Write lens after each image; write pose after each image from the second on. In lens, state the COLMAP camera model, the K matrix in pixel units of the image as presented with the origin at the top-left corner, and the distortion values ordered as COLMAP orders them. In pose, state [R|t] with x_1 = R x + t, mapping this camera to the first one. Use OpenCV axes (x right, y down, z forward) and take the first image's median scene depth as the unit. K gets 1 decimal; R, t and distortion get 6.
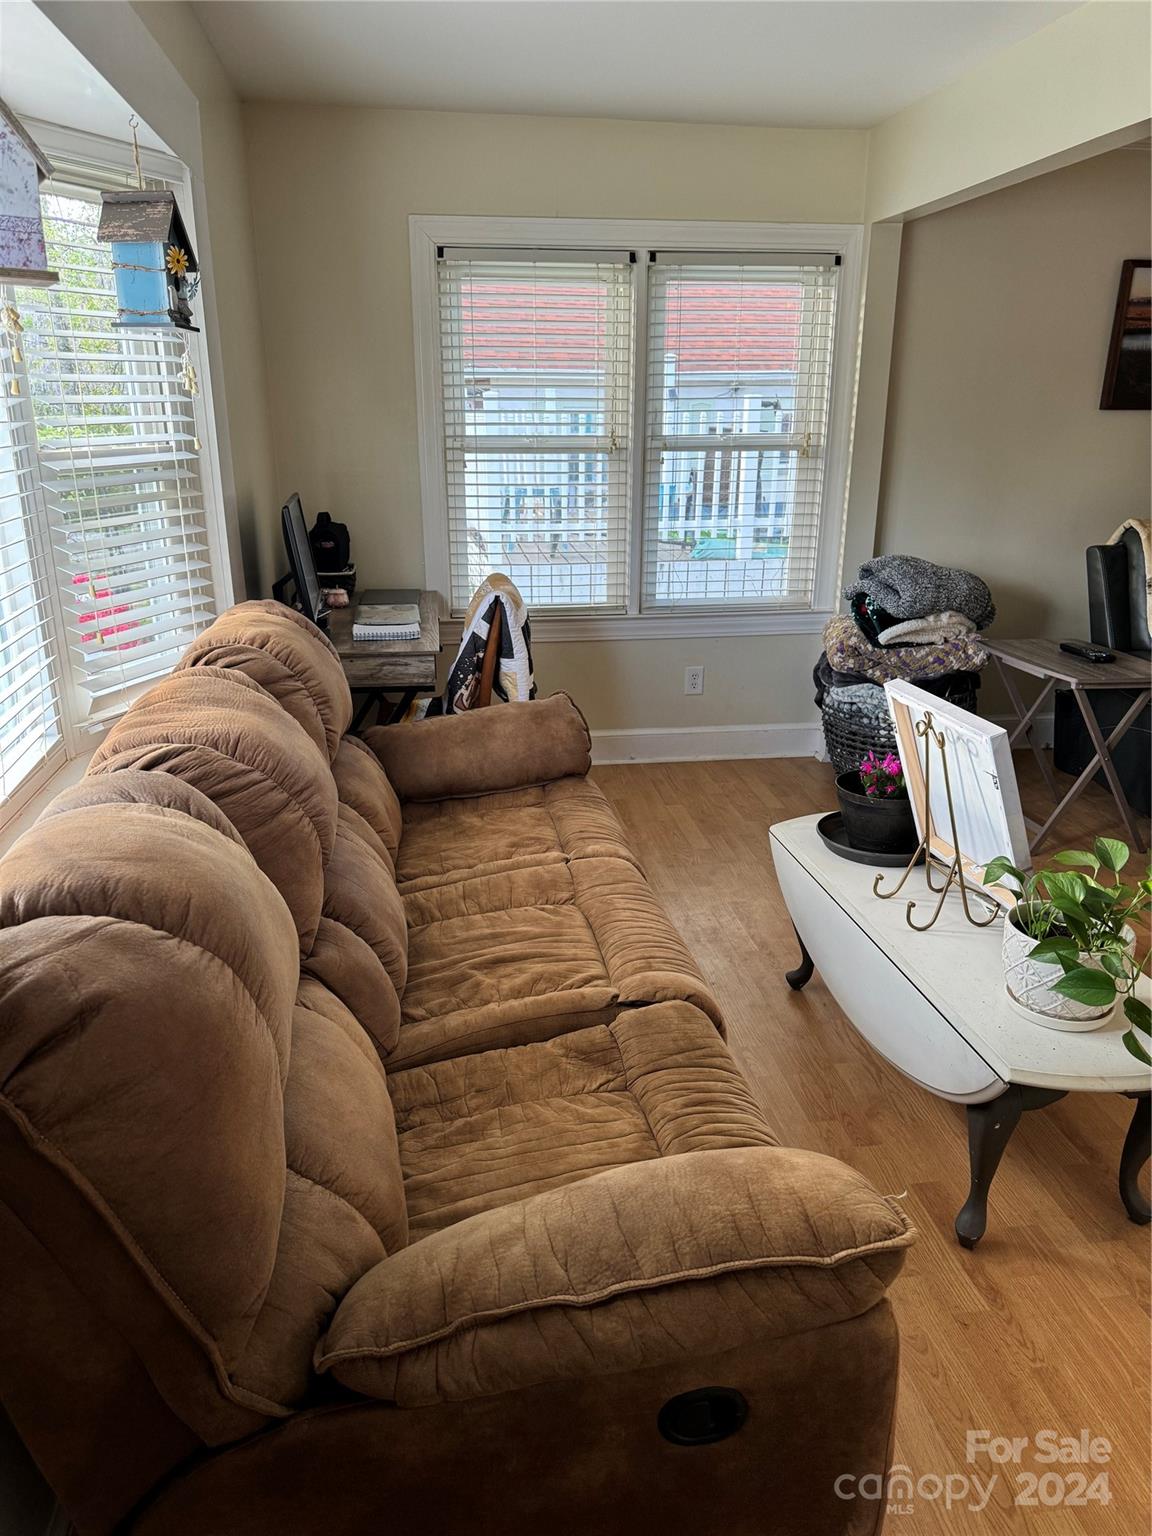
lens RADIAL K [[1090.9, 0, 563.0], [0, 1090.9, 780.0], [0, 0, 1]] dist [0.079208, -0.103195]
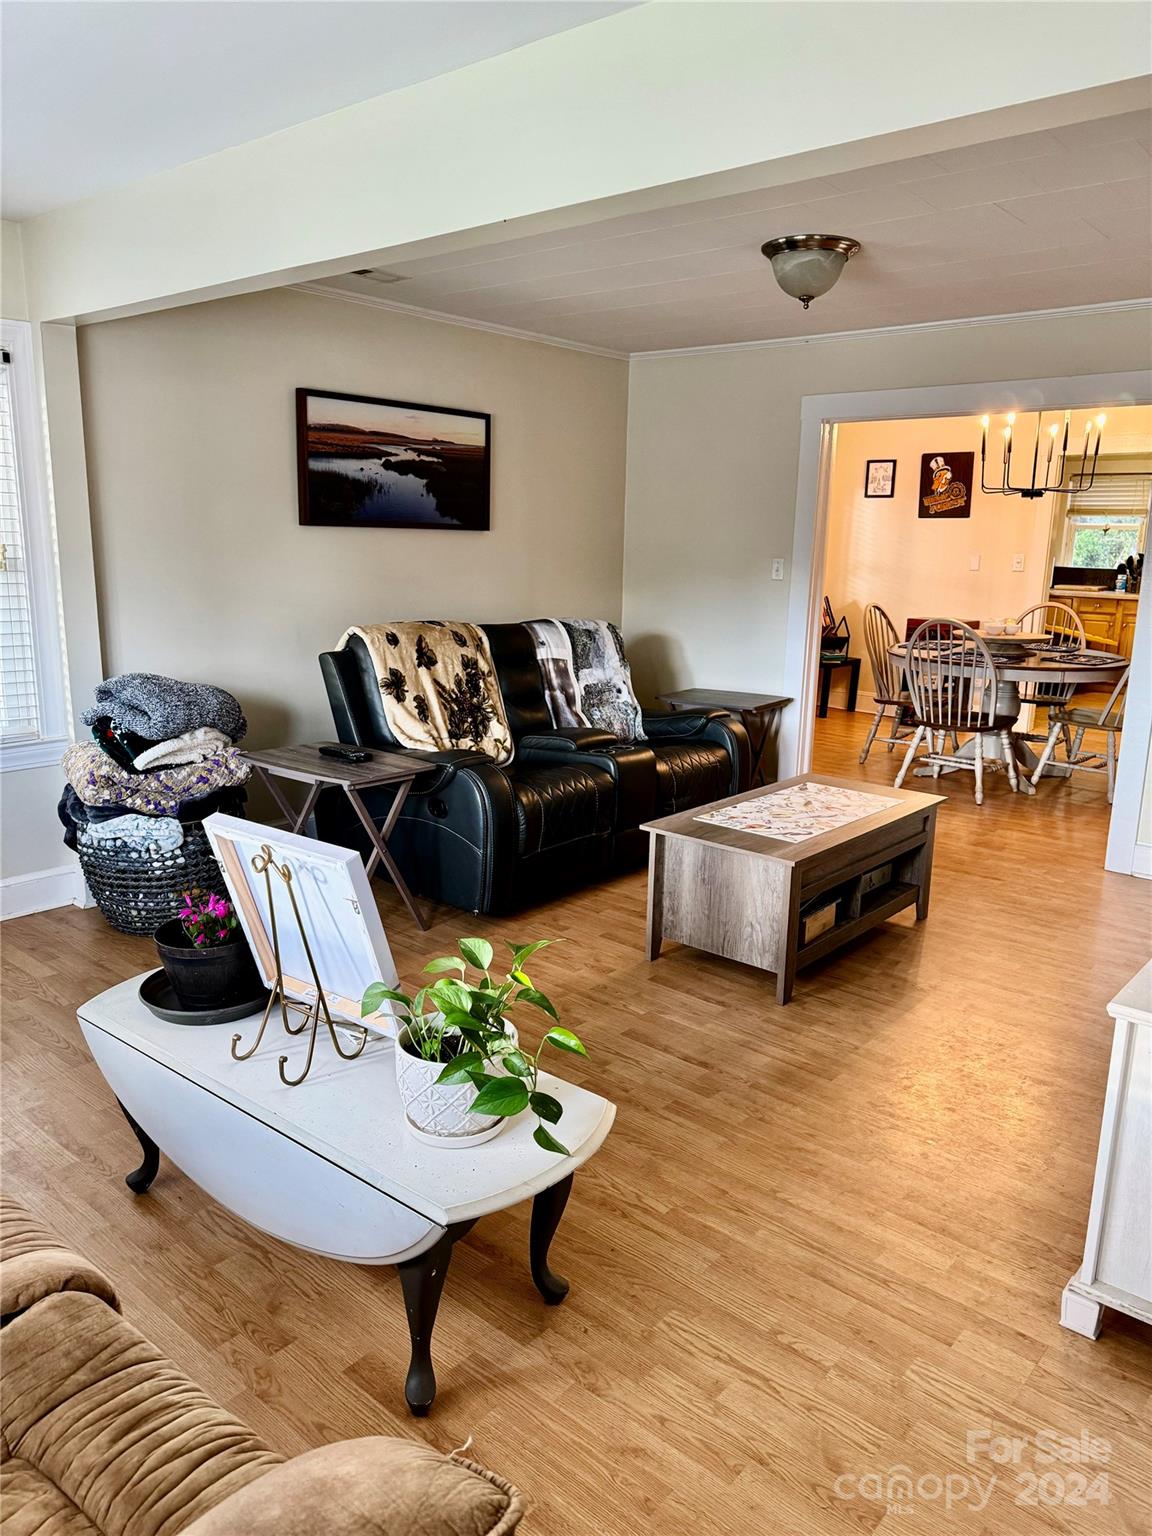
lens RADIAL K [[1090.9, 0, 574.0], [0, 1090.9, 775.5], [0, 0, 1]] dist [0.079208, -0.103195]
pose [[0.748686, -0.135764, 0.648874, -0.047726], [0.198284, 0.979856, -0.023770, -0.037474], [-0.632576, 0.146458, 0.760525, 0.111862]]
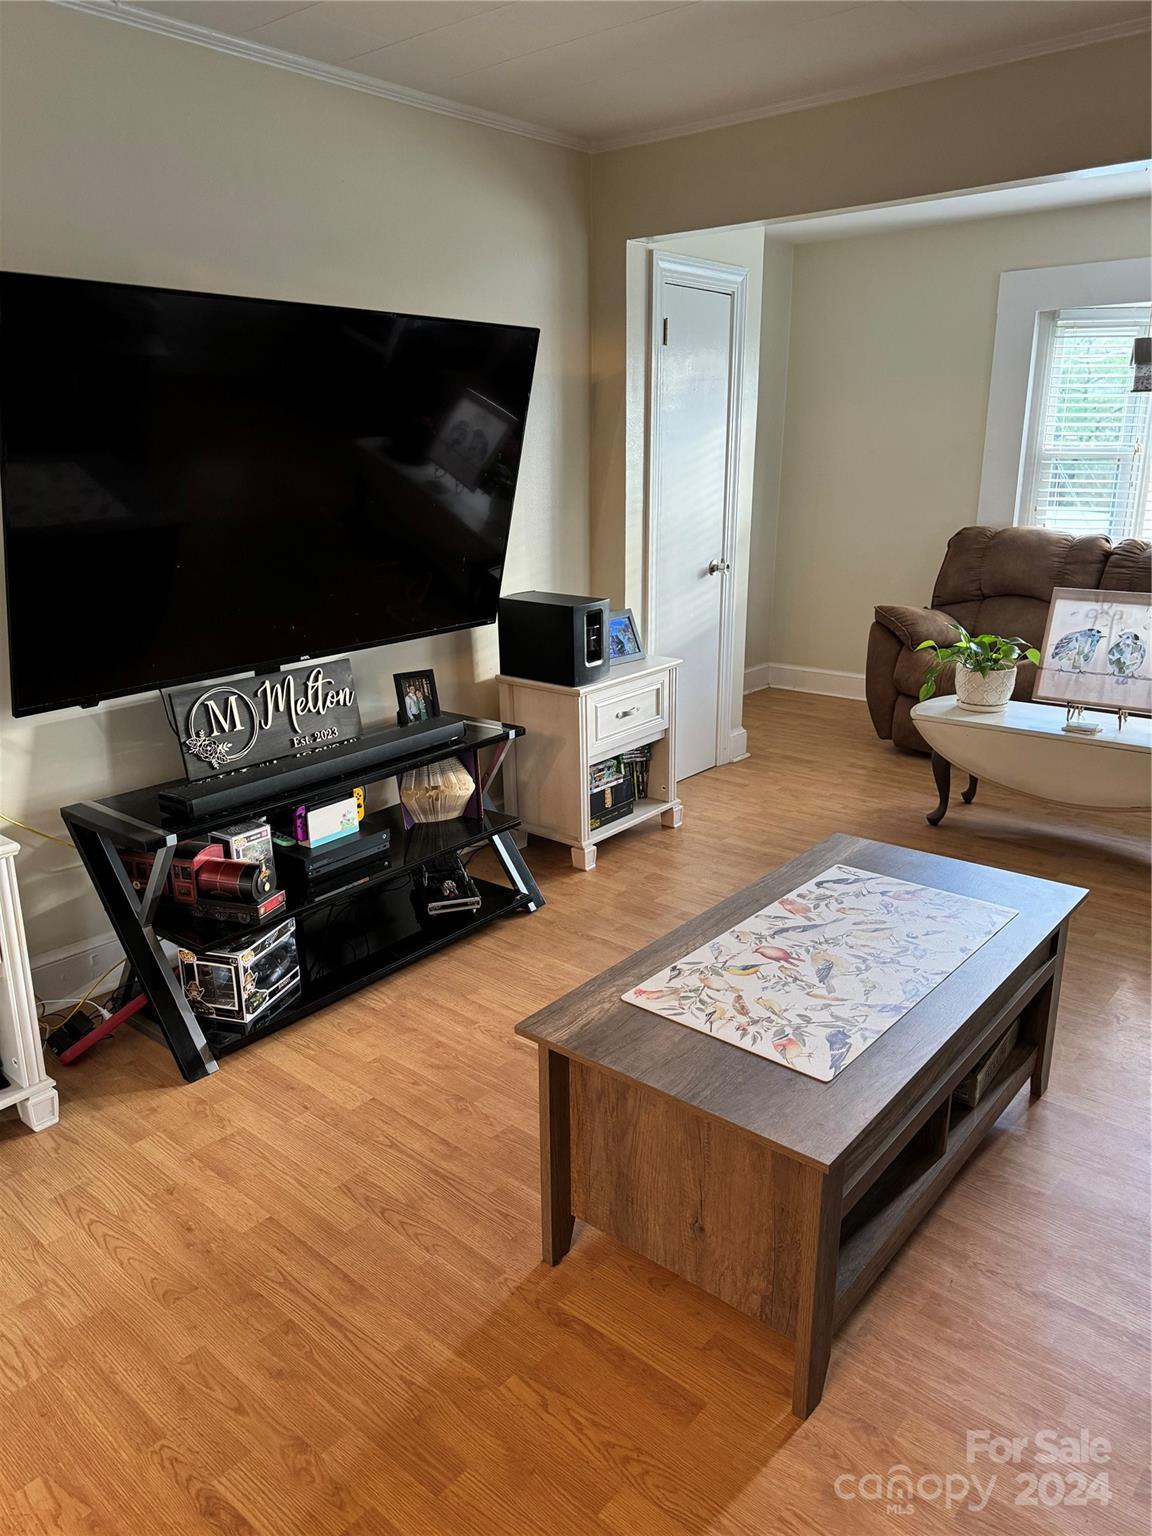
lens RADIAL K [[1090.9, 0, 573.5], [0, 1090.9, 768.4], [0, 0, 1]] dist [0.079208, -0.103195]
pose [[-0.748779, 0.190905, -0.634732, 1.590573], [-0.211488, 0.838758, 0.501755, -0.397228], [0.628174, 0.509942, -0.587670, 1.217050]]
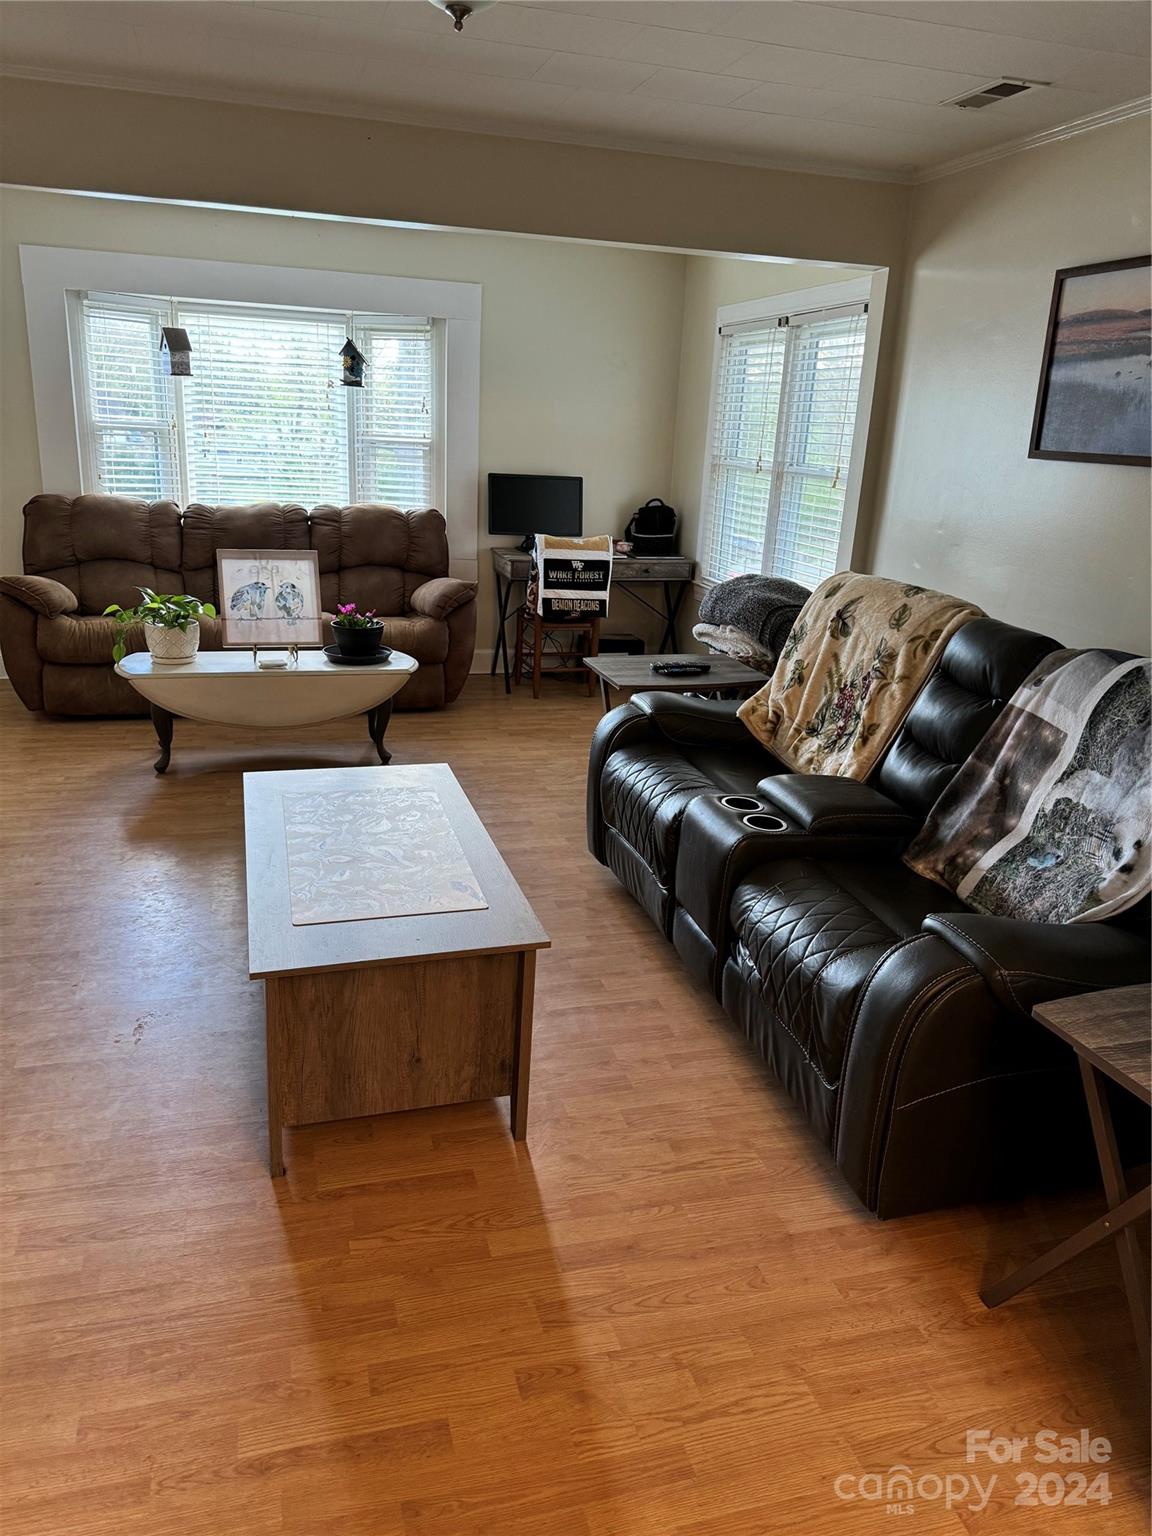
lens RADIAL K [[1090.9, 0, 577.3], [0, 1090.9, 767.4], [0, 0, 1]] dist [0.079208, -0.103195]
pose [[0.139836, 0.299234, -0.943878, 1.894259], [-0.366755, 0.901096, 0.231336, -0.301434], [0.919748, 0.313823, 0.235751, 0.881877]]
